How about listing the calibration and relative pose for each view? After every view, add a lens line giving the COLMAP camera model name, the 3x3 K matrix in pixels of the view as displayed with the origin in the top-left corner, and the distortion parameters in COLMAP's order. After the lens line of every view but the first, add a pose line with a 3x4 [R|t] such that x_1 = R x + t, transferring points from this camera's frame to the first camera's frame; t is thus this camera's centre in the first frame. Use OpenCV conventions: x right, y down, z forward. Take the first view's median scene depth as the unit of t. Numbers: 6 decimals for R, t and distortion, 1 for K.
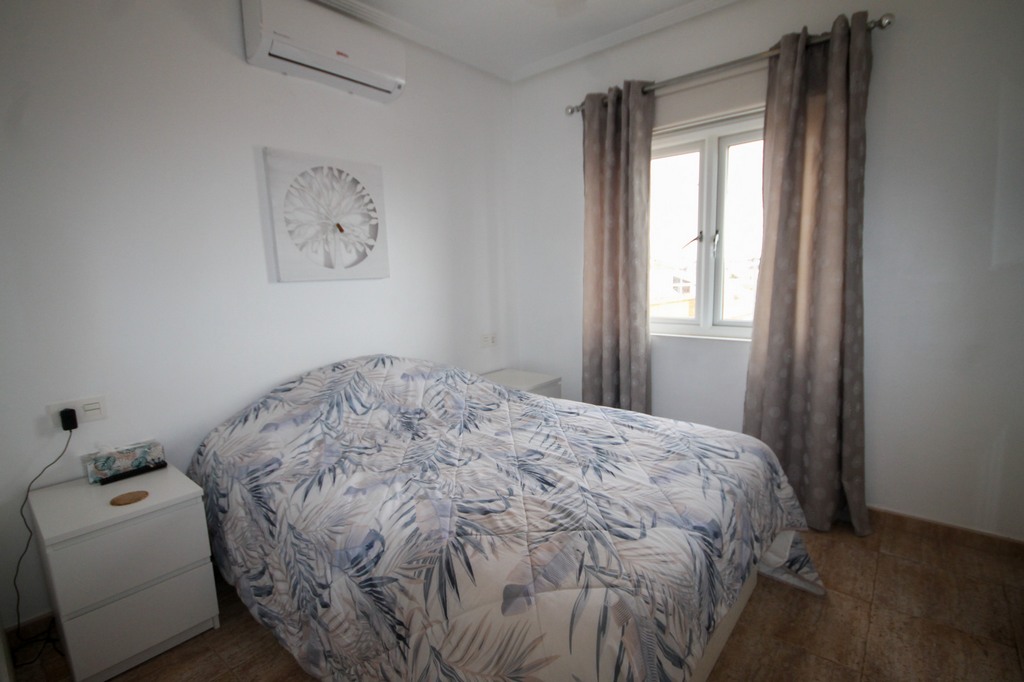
lens RADIAL K [[486.5, 0, 513.8], [0, 486.5, 344.0], [0, 0, 1]] dist [0.000635, 0.000042]
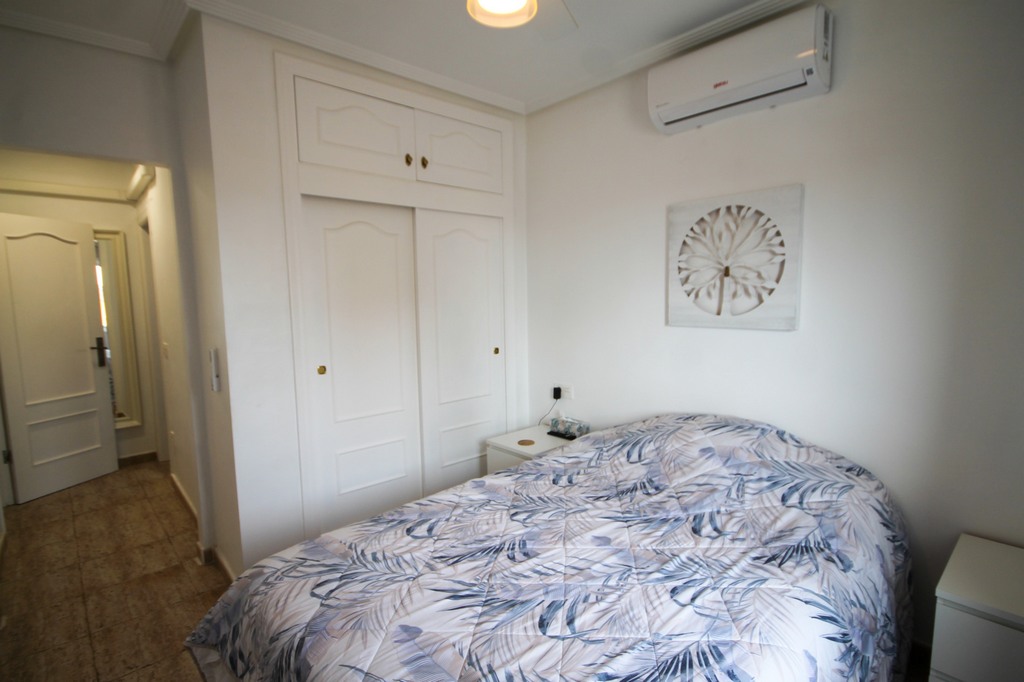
lens RADIAL K [[486.5, 0, 513.8], [0, 486.5, 344.0], [0, 0, 1]] dist [0.000635, 0.000042]
pose [[-0.119118, 0.129184, -0.984440, 0.743240], [-0.129880, 0.980952, 0.144442, -0.231041], [0.984349, 0.145065, -0.100071, 0.896470]]
